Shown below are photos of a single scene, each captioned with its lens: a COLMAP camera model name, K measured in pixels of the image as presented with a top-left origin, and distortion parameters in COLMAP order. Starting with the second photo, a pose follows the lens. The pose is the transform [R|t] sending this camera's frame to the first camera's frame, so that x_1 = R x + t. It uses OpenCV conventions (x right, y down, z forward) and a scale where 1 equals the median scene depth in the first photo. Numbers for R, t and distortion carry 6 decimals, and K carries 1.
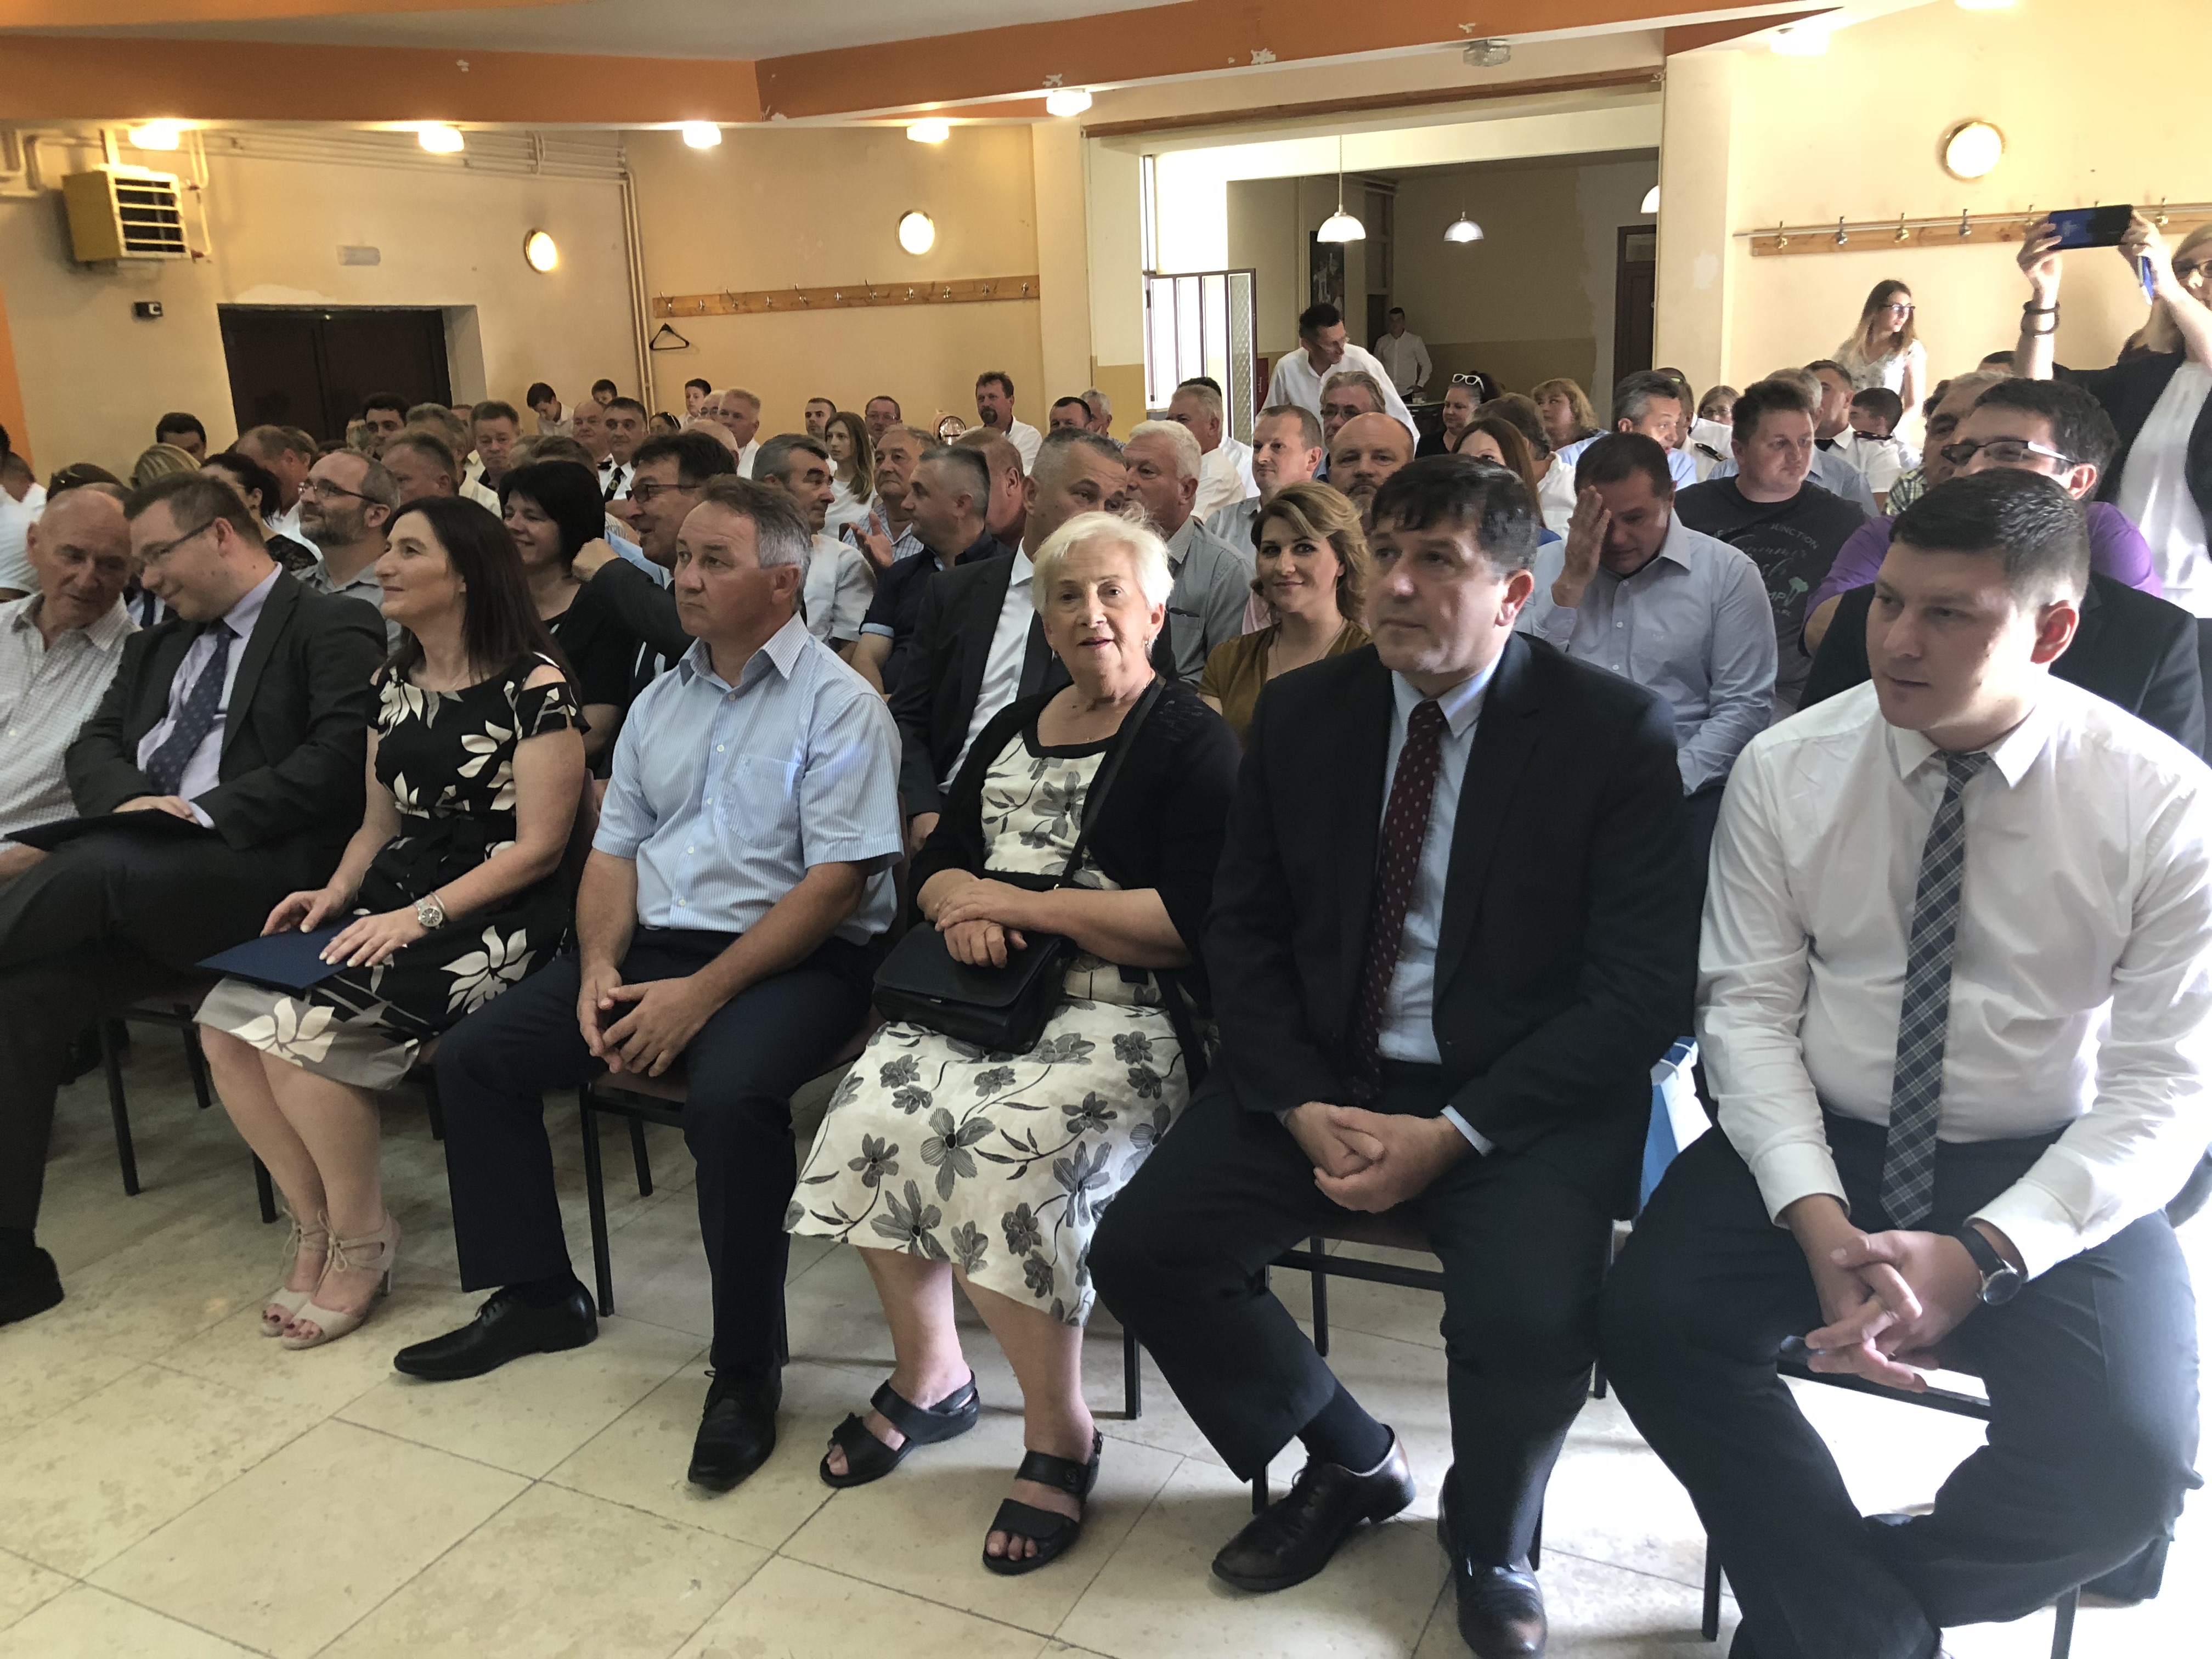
lens RADIAL K [[1817.8, 0, 1107.5], [0, 1817.8, 769.3], [0, 0, 1]] dist [0.066170, -0.114796]
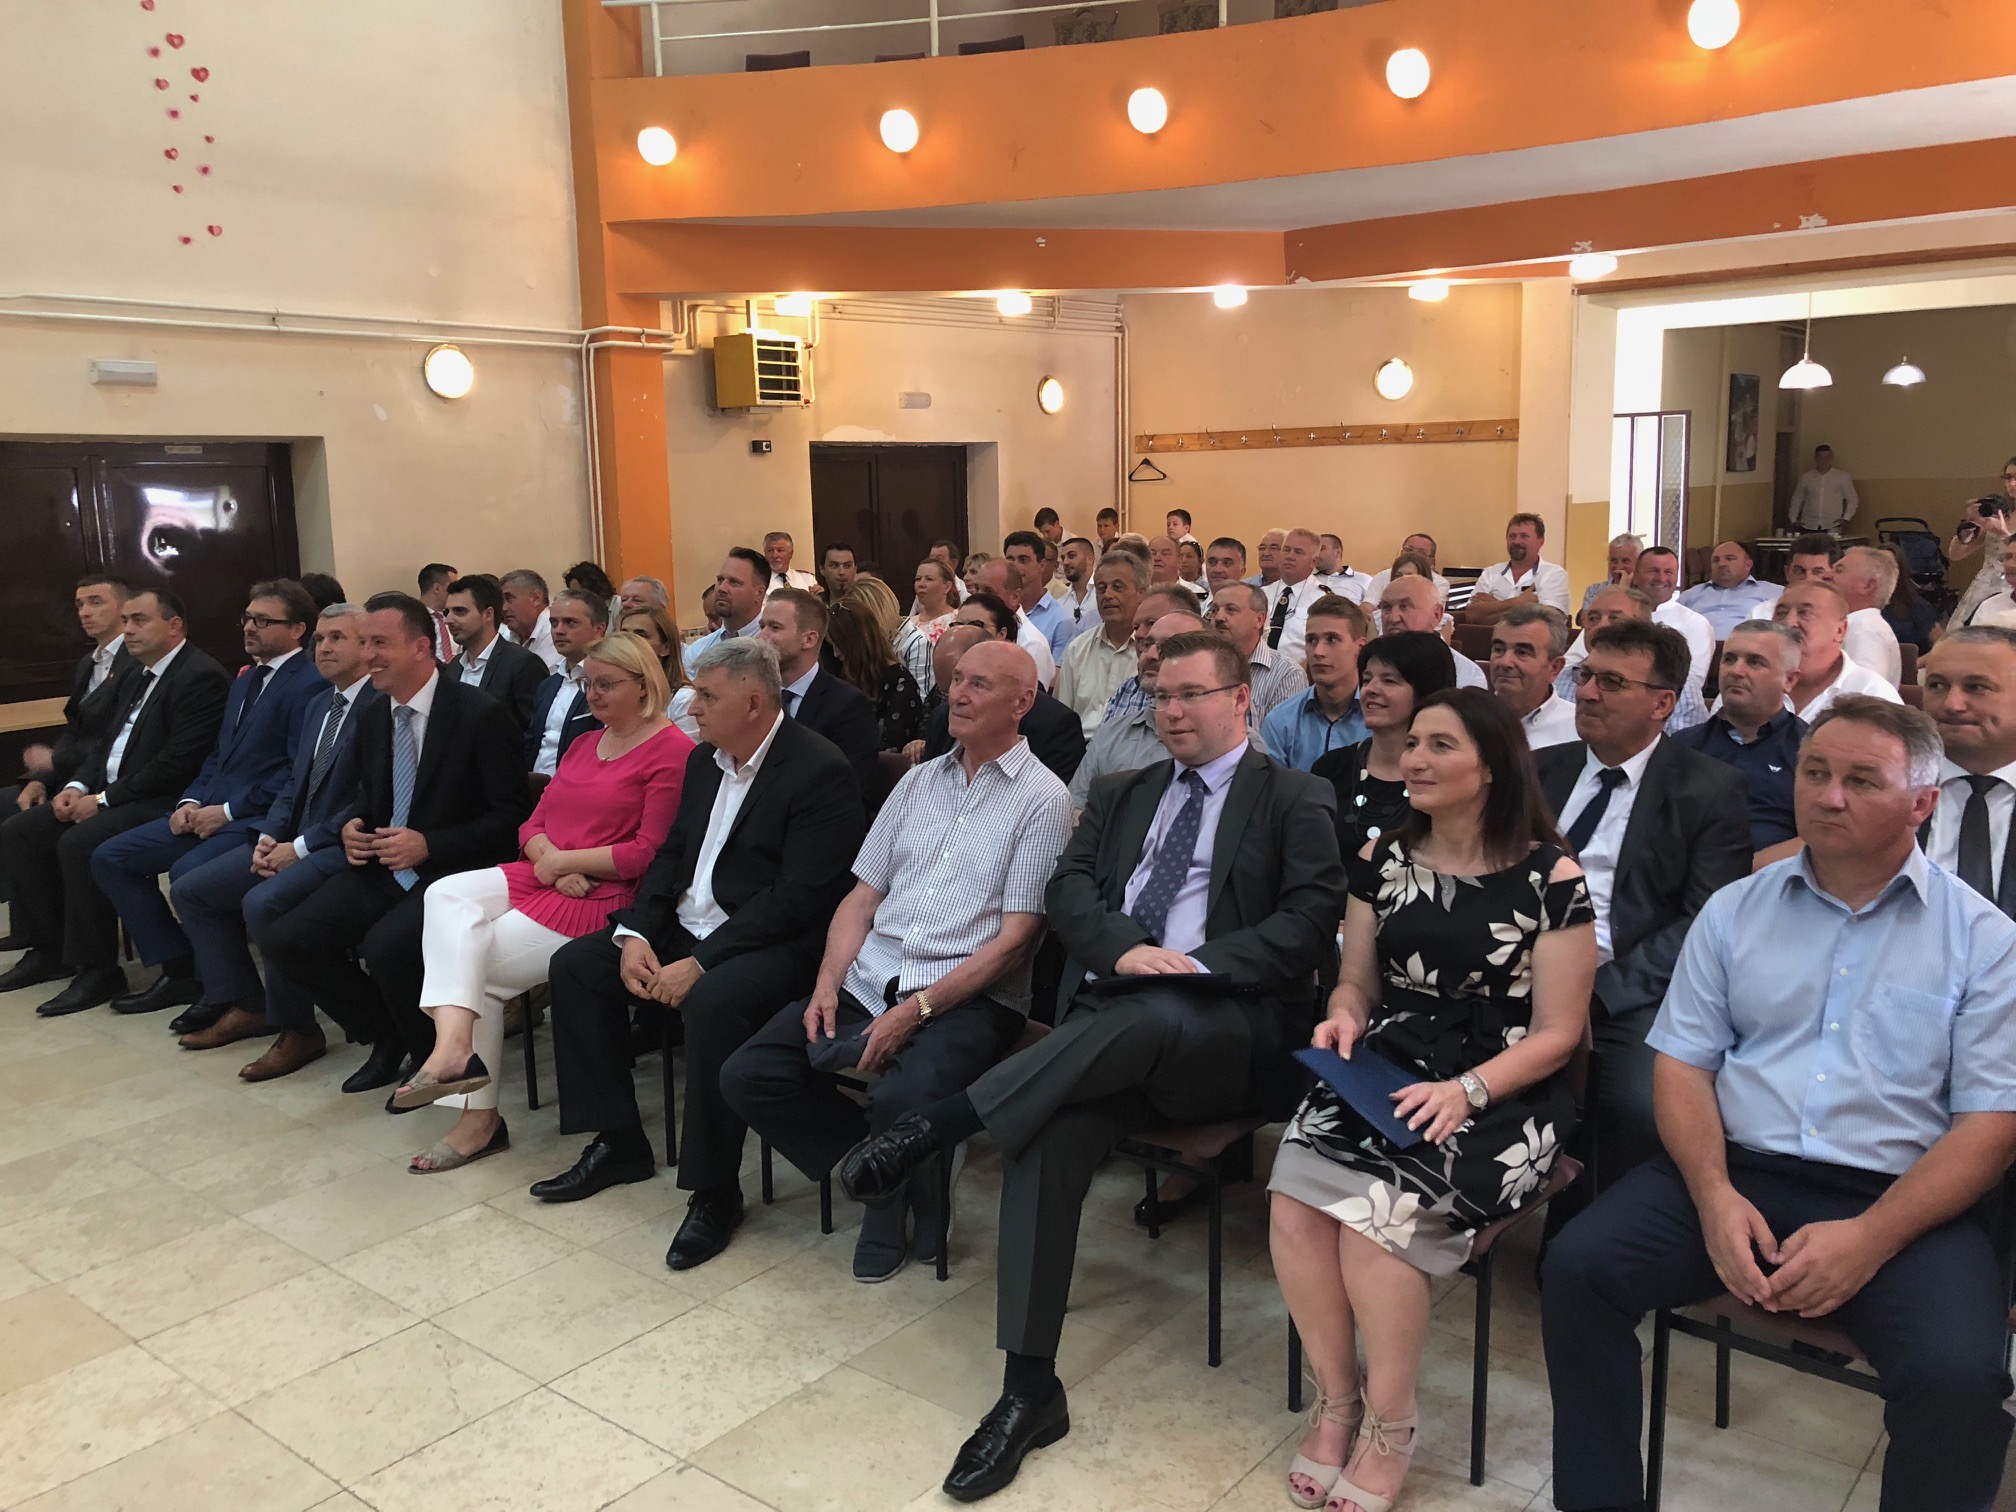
lens RADIAL K [[1643.2, 0, 1008.0], [0, 1643.2, 756.0], [0, 0, 1]] dist [-0.055784, 0.131822]
pose [[0.972734, 0.052840, -0.225825, -0.408773], [-0.064079, 0.997030, -0.042729, -0.054373], [0.222896, 0.056035, 0.973230, 0.044359]]
